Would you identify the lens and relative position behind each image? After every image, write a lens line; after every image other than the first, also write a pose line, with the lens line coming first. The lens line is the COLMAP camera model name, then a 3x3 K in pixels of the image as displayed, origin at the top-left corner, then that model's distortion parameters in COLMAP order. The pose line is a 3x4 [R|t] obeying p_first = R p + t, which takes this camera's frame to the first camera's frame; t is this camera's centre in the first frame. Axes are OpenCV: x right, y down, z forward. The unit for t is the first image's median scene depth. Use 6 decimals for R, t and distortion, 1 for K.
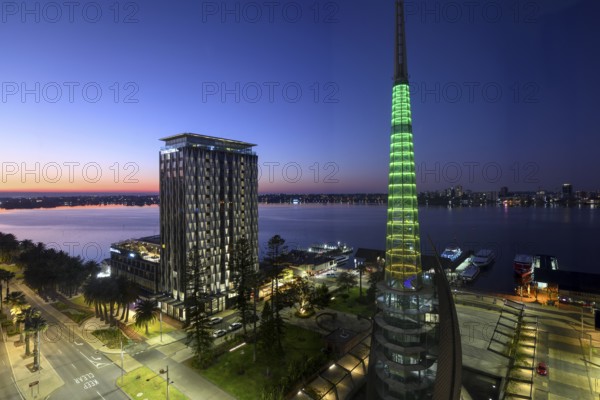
lens RADIAL K [[272.7, 0, 301.3], [0, 272.7, 197.9], [0, 0, 1]] dist [-0.081933, -0.000509]
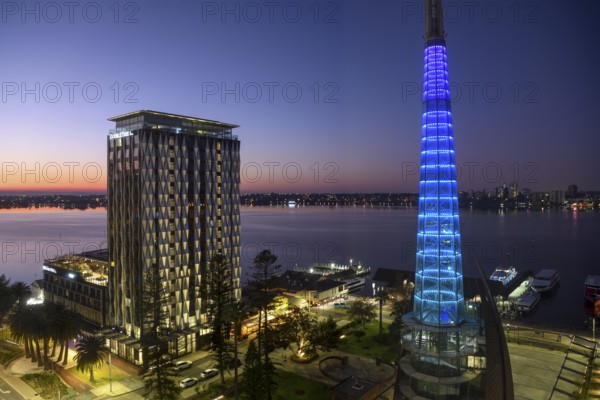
lens RADIAL K [[272.7, 0, 300.6], [0, 272.7, 199.1], [0, 0, 1]] dist [-0.081933, -0.000509]
pose [[0.999996, 0.002283, -0.001506, 0.003698], [-0.002278, 0.999992, 0.003334, -0.001611], [0.001514, -0.003330, 0.999993, 0.288402]]
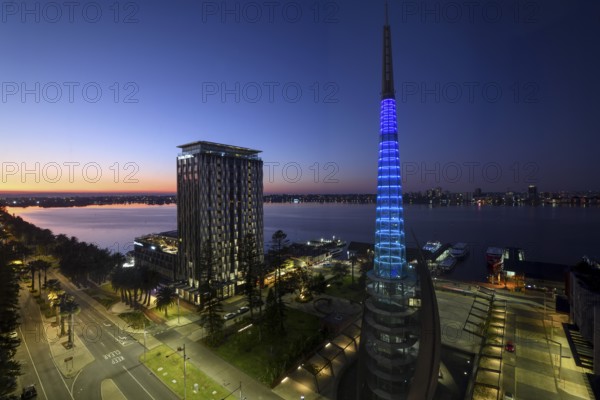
lens RADIAL K [[272.7, 0, 301.7], [0, 272.7, 198.1], [0, 0, 1]] dist [-0.081933, -0.000509]
pose [[0.999999, 0.000168, 0.001265, 0.001534], [-0.000169, 1.000000, 0.000778, 0.000690], [-0.001265, -0.000778, 0.999999, -0.155052]]
